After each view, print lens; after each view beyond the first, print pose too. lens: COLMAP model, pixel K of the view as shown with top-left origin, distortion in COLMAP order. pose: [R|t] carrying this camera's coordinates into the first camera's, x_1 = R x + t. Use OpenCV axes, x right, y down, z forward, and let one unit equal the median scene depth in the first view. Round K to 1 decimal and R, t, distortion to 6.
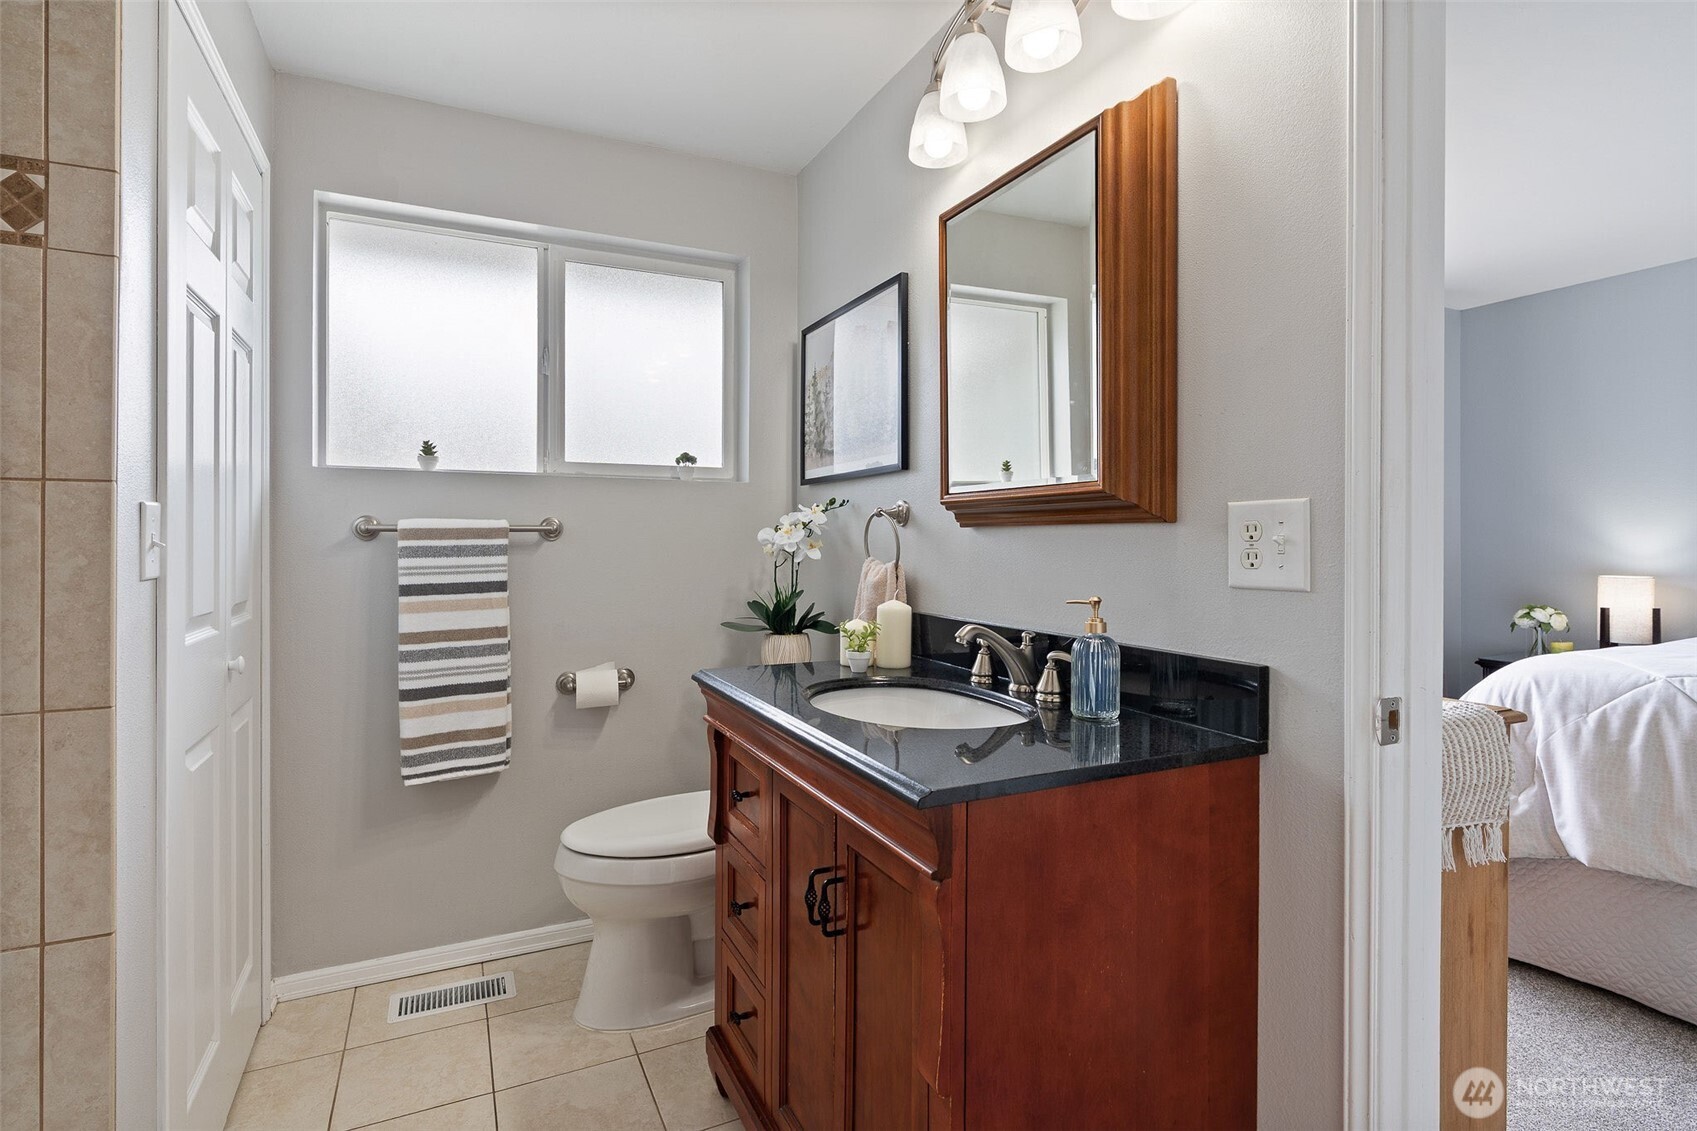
lens RADIAL K [[832.7, 0, 846.3], [0, 832.7, 550.5], [0, 0, 1]] dist [0.003399, 0.000424]
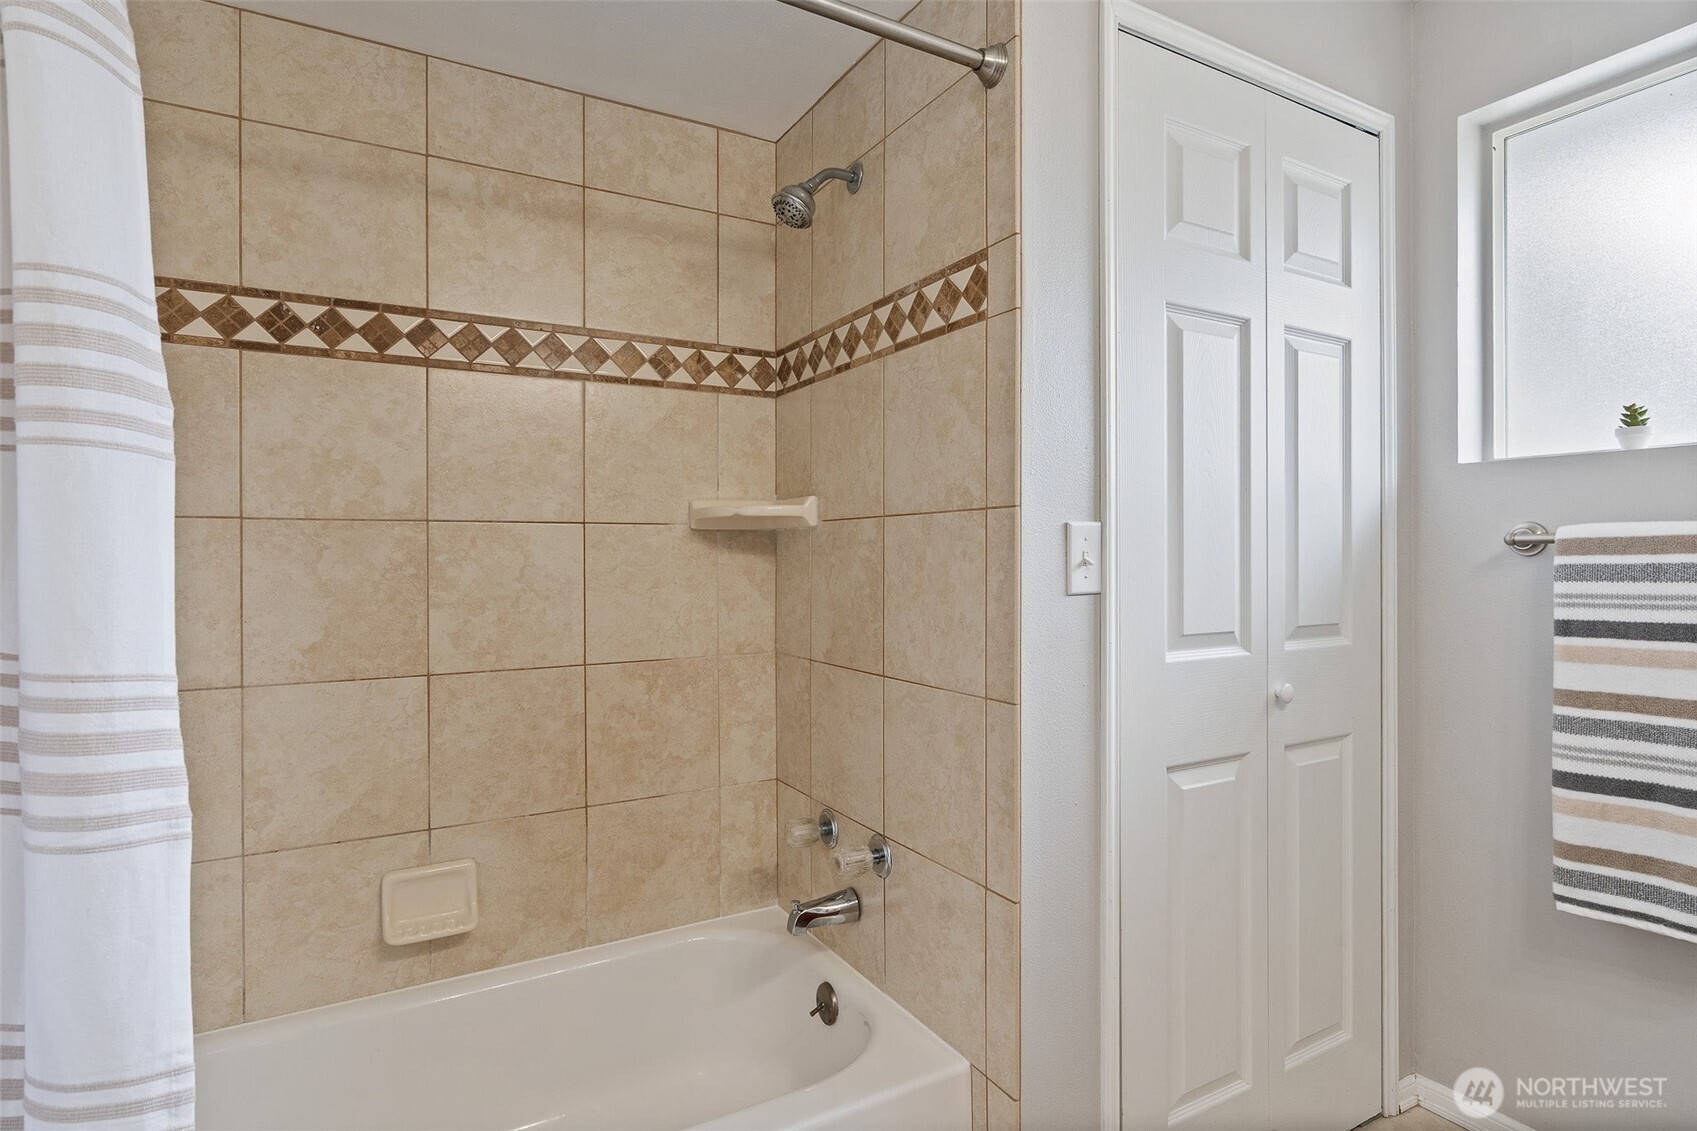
lens RADIAL K [[881.1, 0, 849.5], [0, 881.1, 557.8], [0, 0, 1]] dist [-0.001476, 0.000591]
pose [[0.074896, 0.002112, -0.997189, 0.156393], [-0.008476, 0.999963, 0.001481, -0.006554], [0.997155, 0.008341, 0.074911, 0.353602]]
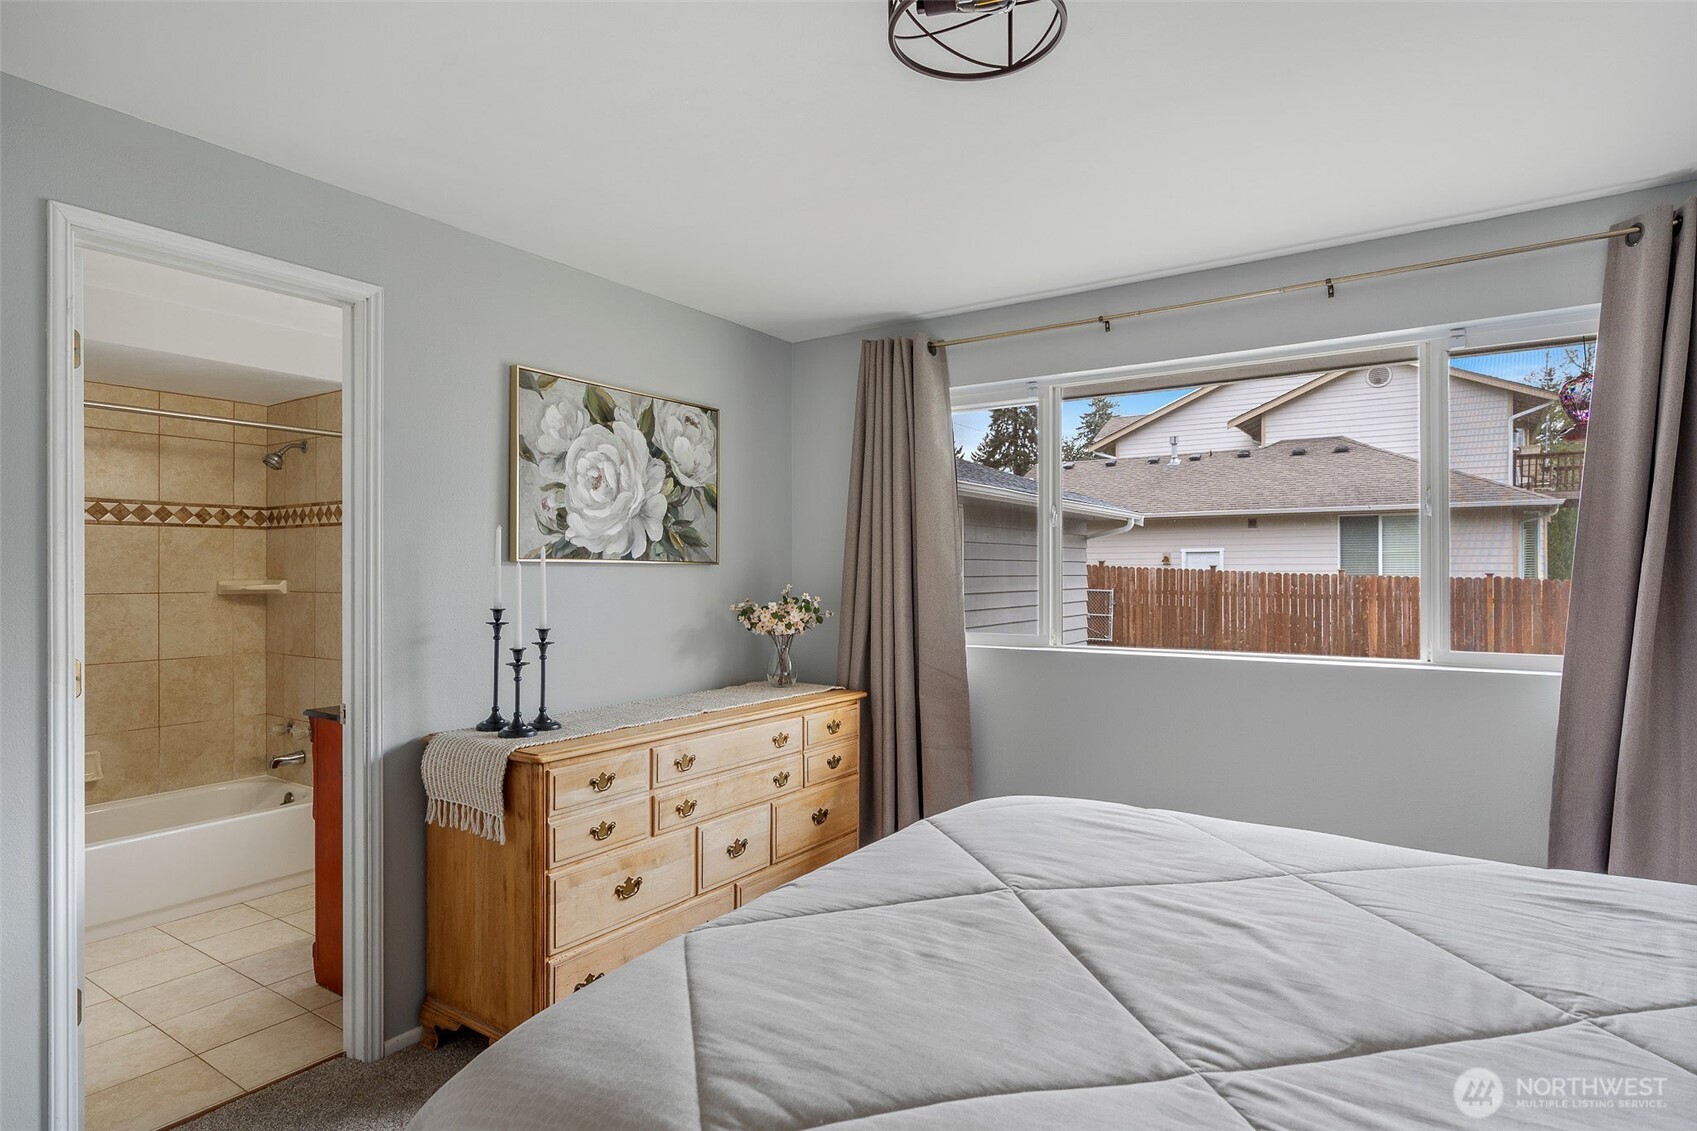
lens RADIAL K [[921.5, 0, 849.4], [0, 921.5, 573.0], [0, 0, 1]] dist [-0.001029, 0.000901]
pose [[0.503142, -0.000111, -0.864204, 1.653126], [-0.010304, 0.999928, -0.006127, -0.081969], [0.864142, 0.011988, 0.503105, 0.435775]]
